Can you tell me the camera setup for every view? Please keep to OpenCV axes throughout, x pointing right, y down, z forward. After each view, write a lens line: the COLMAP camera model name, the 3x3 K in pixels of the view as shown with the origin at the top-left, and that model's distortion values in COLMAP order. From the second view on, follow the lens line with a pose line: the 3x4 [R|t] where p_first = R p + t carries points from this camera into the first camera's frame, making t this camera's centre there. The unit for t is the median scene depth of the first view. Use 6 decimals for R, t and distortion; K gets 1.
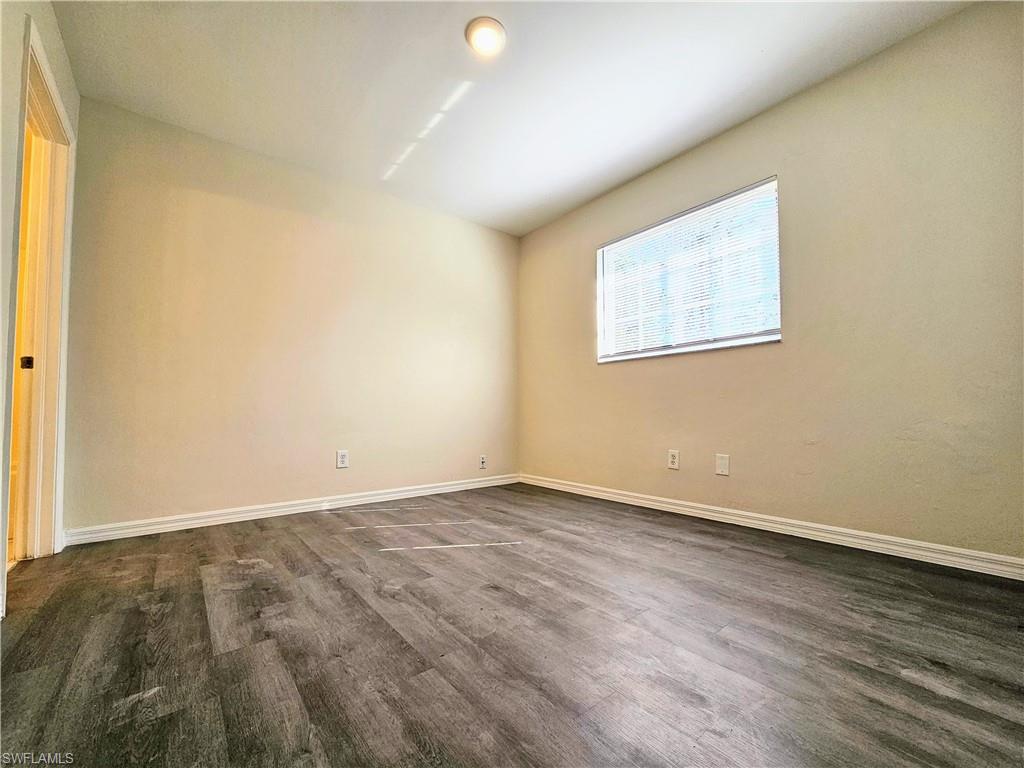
lens RADIAL K [[421.3, 0, 510.7], [0, 421.3, 388.8], [0, 0, 1]] dist [-0.001479, 0.001883]
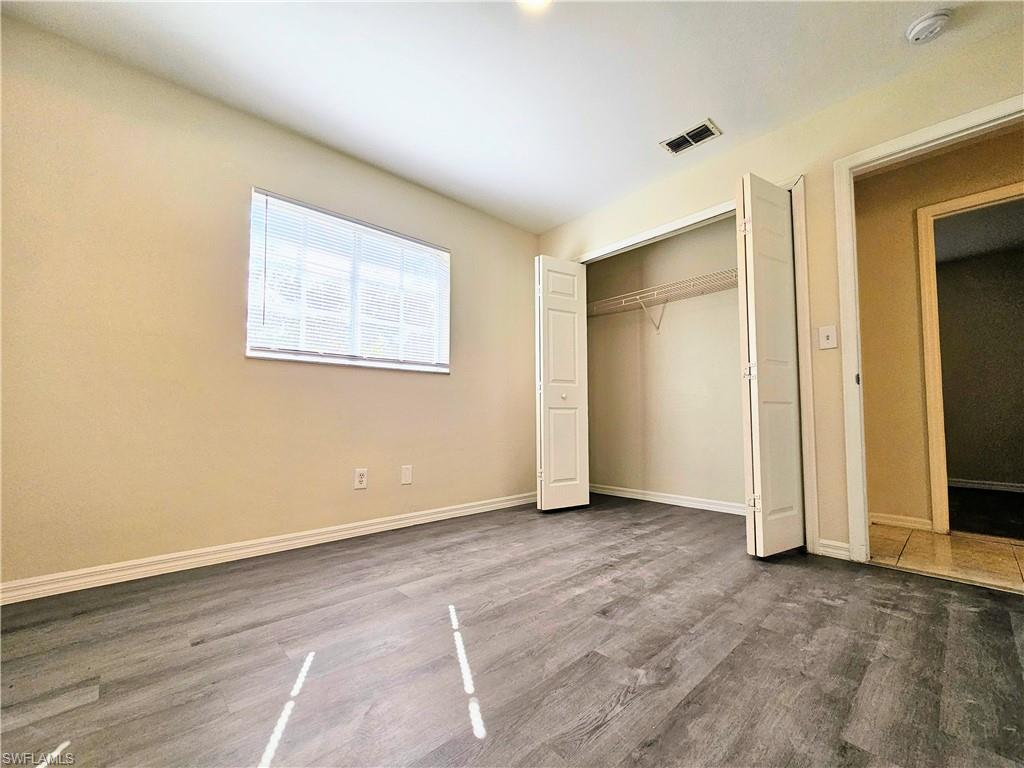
lens RADIAL K [[421.3, 0, 510.5], [0, 421.3, 387.8], [0, 0, 1]] dist [-0.001479, 0.001883]
pose [[-0.073337, 0.079761, 0.994113, -0.847991], [-0.055040, 0.994954, -0.083889, 0.039227], [-0.995787, -0.060868, -0.068577, 1.077359]]
